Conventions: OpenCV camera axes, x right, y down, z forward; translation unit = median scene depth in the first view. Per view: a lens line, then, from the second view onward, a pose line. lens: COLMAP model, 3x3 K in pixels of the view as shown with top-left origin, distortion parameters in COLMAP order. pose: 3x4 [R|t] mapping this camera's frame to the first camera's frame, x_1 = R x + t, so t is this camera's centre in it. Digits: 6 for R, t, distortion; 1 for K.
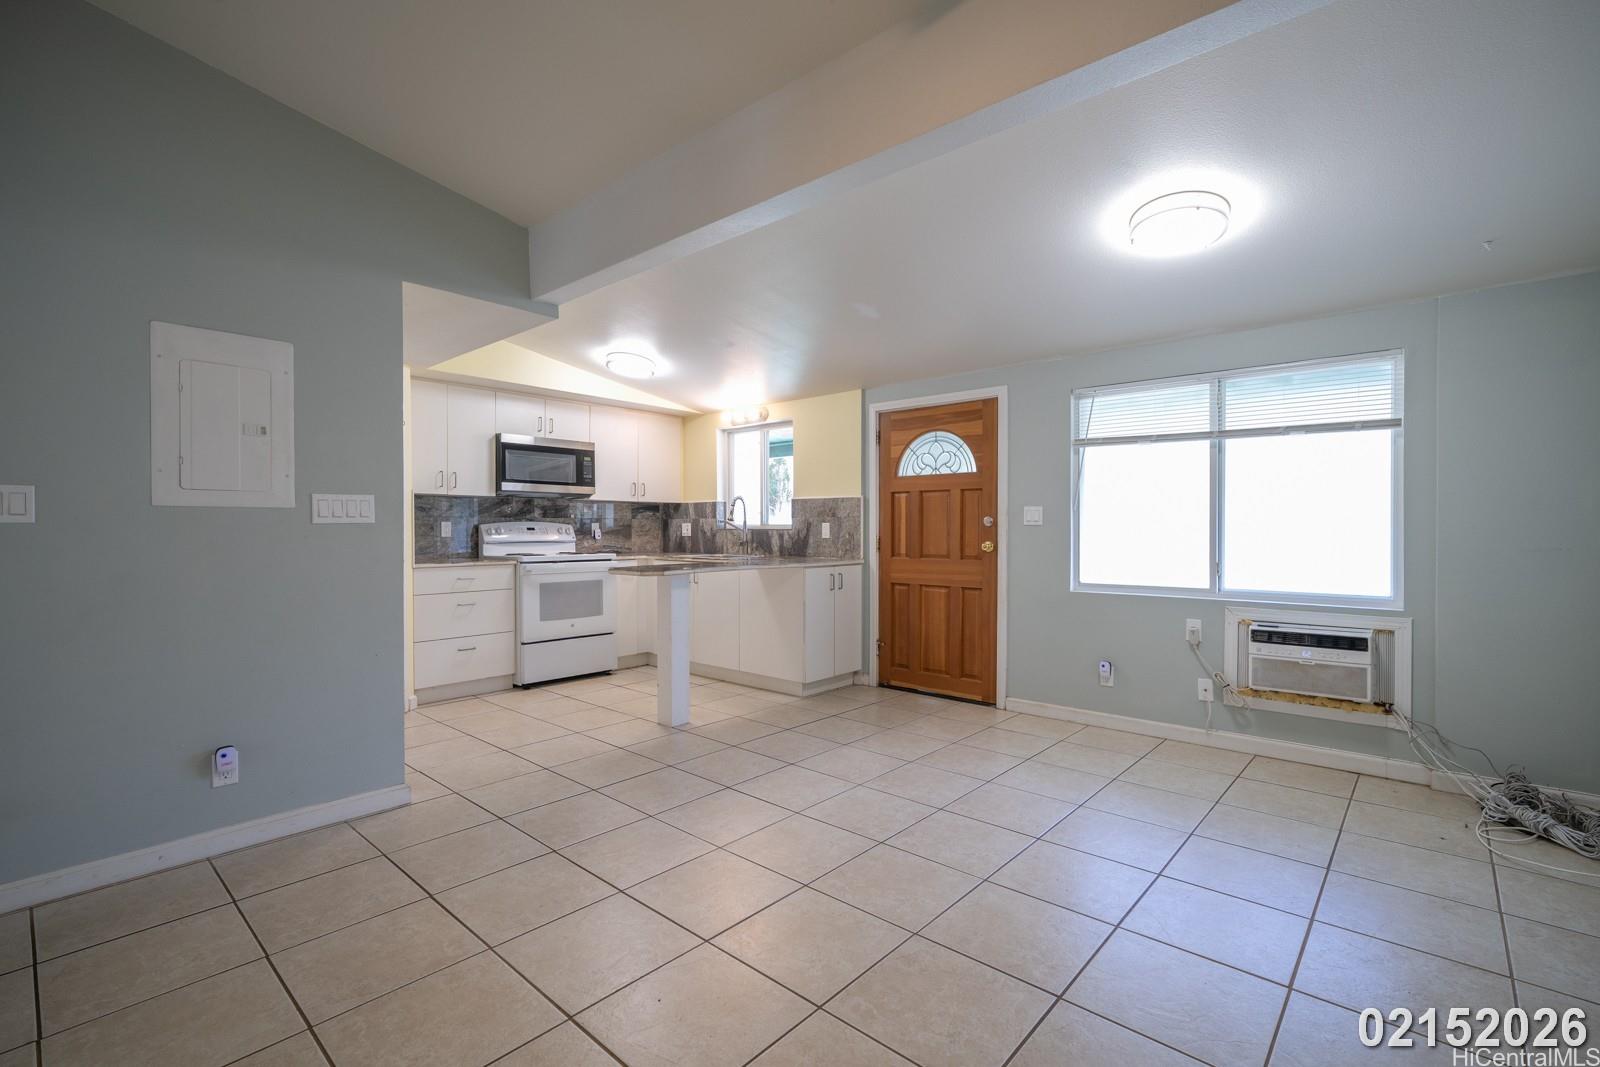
lens RADIAL K [[717.5, 0, 803.0], [0, 717.5, 536.7], [0, 0, 1]] dist [0.022035, -0.000047]
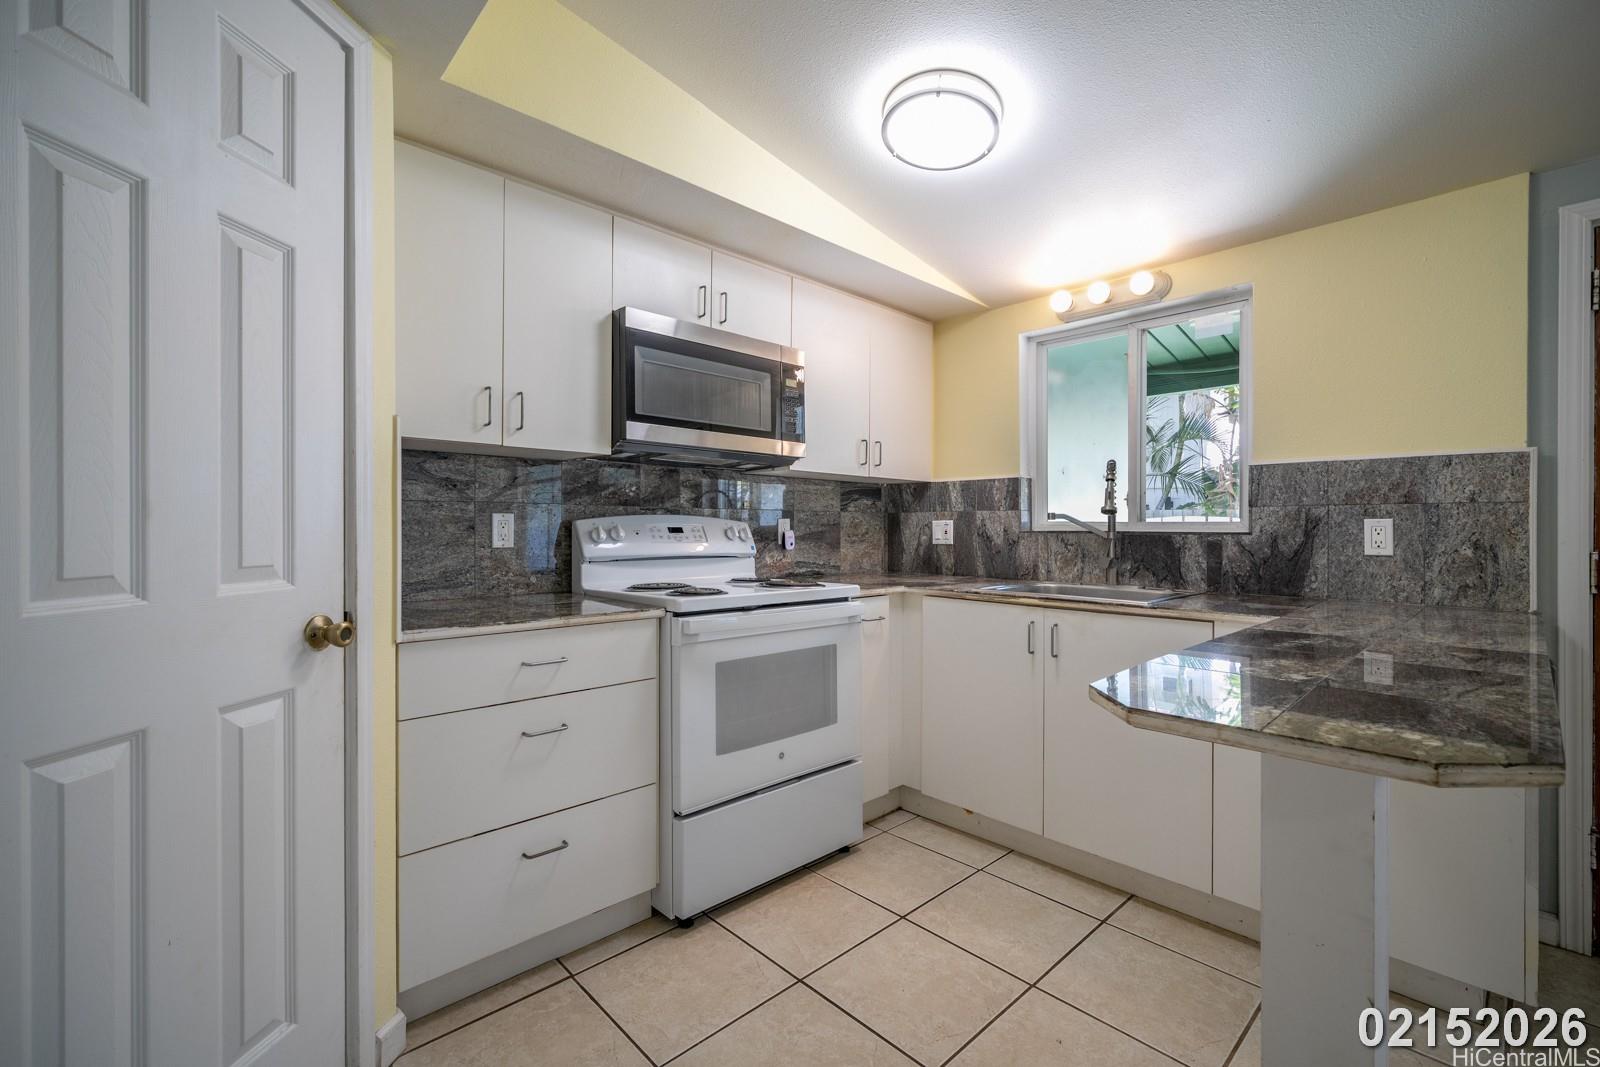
lens RADIAL K [[694.4, 0, 800.0], [0, 694.4, 533.5], [0, 0, 1]] dist [-0.002262, 0.000194]
pose [[0.995831, 0.004893, -0.091091, -0.256877], [-0.005299, 0.999977, -0.004213, -0.007005], [0.091068, 0.004678, 0.995834, 0.554925]]
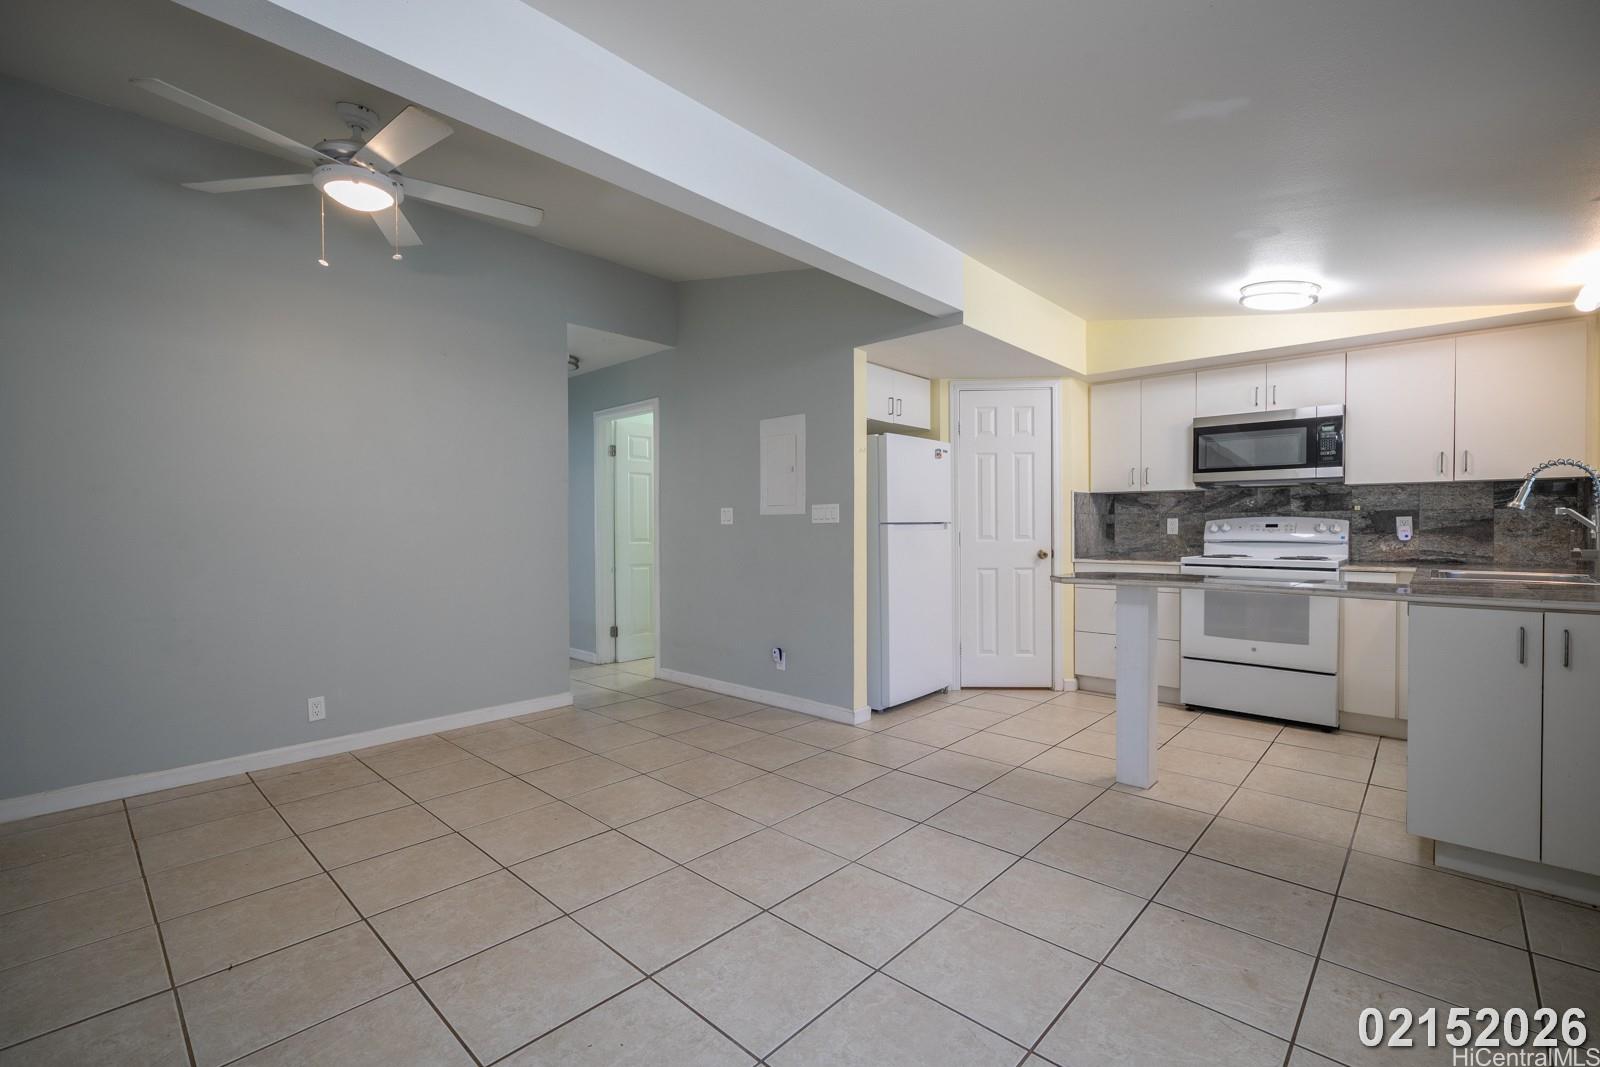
lens RADIAL K [[694.4, 0, 800.0], [0, 694.4, 533.5], [0, 0, 1]] dist [-0.002262, 0.000194]
pose [[-0.017409, 0.010821, -0.999790, 0.416957], [-0.008237, 0.999906, 0.010966, -0.006232], [0.999815, 0.008426, -0.017318, 0.490292]]
